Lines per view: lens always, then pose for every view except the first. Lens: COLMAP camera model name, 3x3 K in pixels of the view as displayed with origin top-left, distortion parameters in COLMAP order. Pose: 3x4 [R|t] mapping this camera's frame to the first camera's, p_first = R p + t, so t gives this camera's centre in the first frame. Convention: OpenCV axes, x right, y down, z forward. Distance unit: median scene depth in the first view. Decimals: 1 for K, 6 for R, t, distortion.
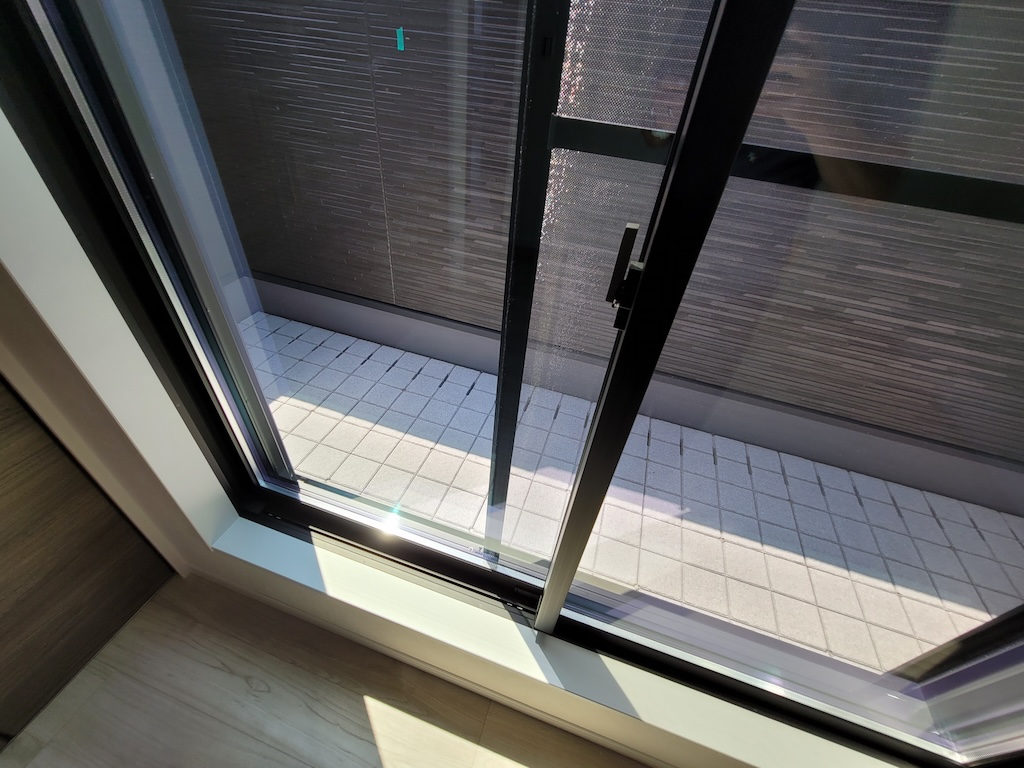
lens RADIAL K [[419.3, 0, 508.4], [0, 419.3, 382.6], [0, 0, 1]] dist [-0.009805, 0.004084]
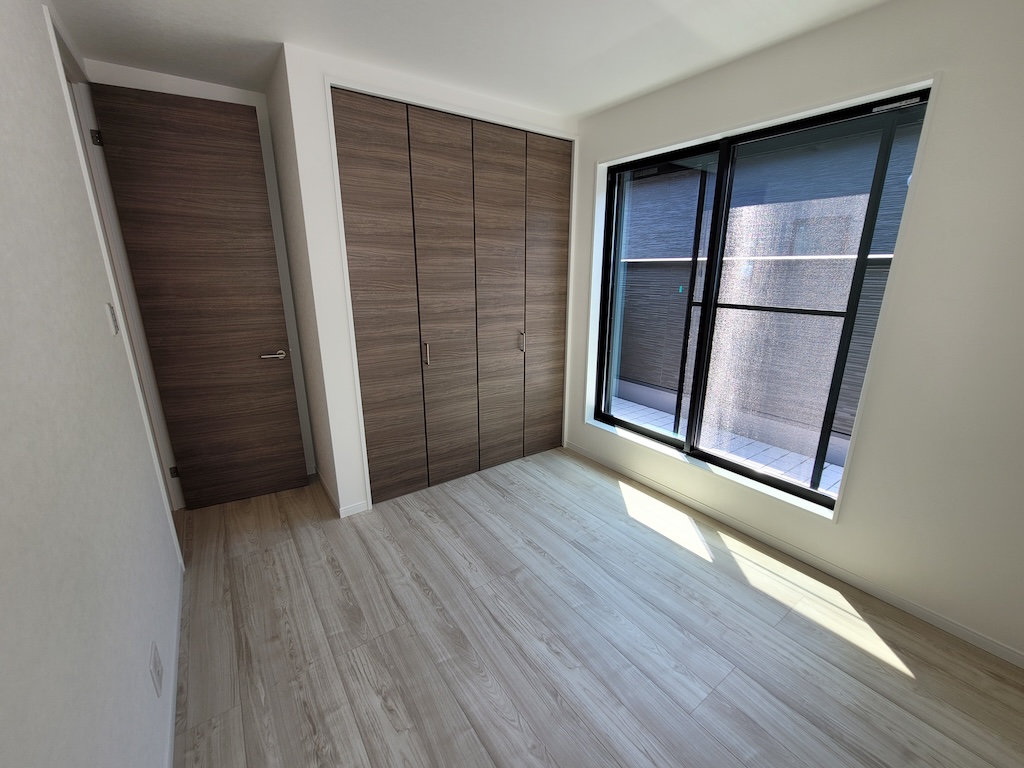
lens RADIAL K [[419.3, 0, 508.4], [0, 419.3, 382.6], [0, 0, 1]] dist [-0.009805, 0.004084]
pose [[0.799575, 0.075138, -0.595848, 0.661596], [-0.327819, 0.885904, -0.328189, 1.296670], [0.503205, 0.457742, 0.732979, -1.691452]]
